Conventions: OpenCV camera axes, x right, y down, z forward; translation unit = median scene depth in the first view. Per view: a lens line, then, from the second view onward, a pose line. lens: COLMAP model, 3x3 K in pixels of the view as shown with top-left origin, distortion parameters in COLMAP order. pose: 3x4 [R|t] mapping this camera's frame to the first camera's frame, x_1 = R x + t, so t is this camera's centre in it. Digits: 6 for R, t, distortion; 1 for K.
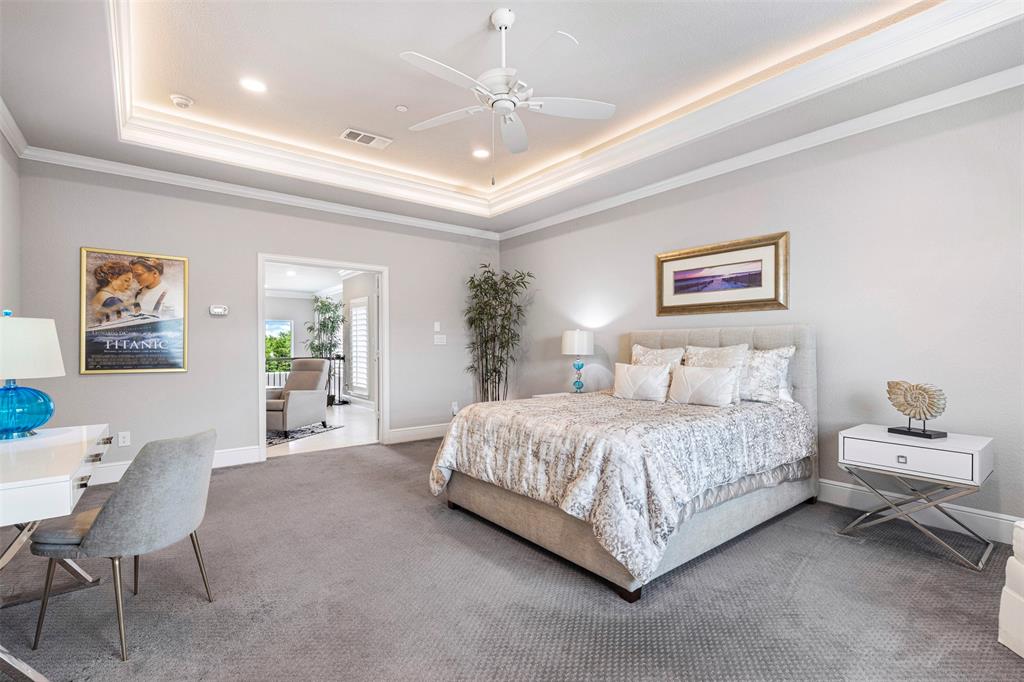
lens RADIAL K [[464.2, 0, 518.1], [0, 464.2, 345.1], [0, 0, 1]] dist [0.007023, -0.000552]
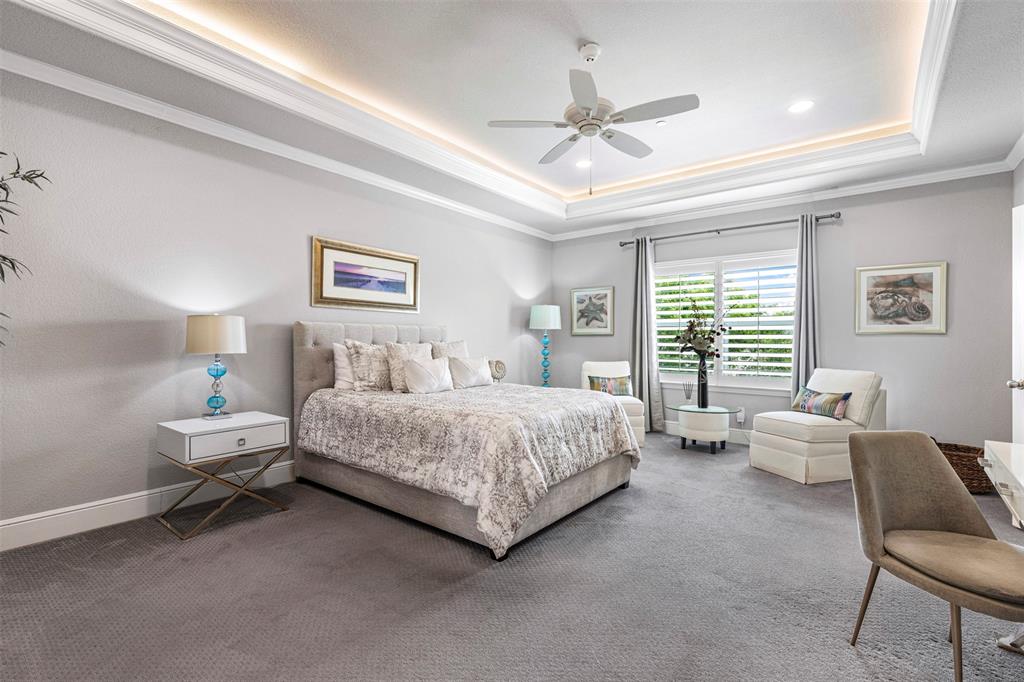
lens RADIAL K [[464.2, 0, 509.5], [0, 464.2, 339.6], [0, 0, 1]] dist [0.007023, -0.000552]
pose [[-0.216968, 0.006521, 0.976157, -0.687989], [-0.005050, 0.999957, -0.007803, 0.004838], [-0.976166, -0.006623, -0.216926, 0.909051]]
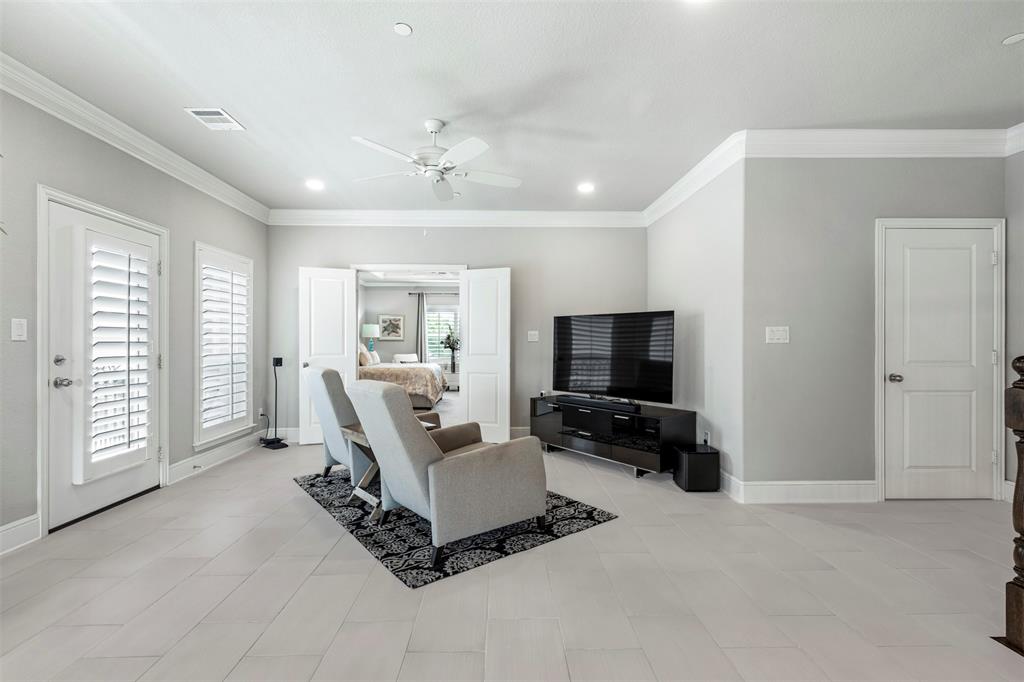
lens RADIAL K [[464.2, 0, 512.1], [0, 464.2, 345.0], [0, 0, 1]] dist [0.007023, -0.000552]
pose [[-0.796675, 0.000899, 0.604407, -1.174661], [-0.000388, 0.999998, -0.001998, 0.007500], [-0.604408, -0.001826, -0.796673, 1.595383]]
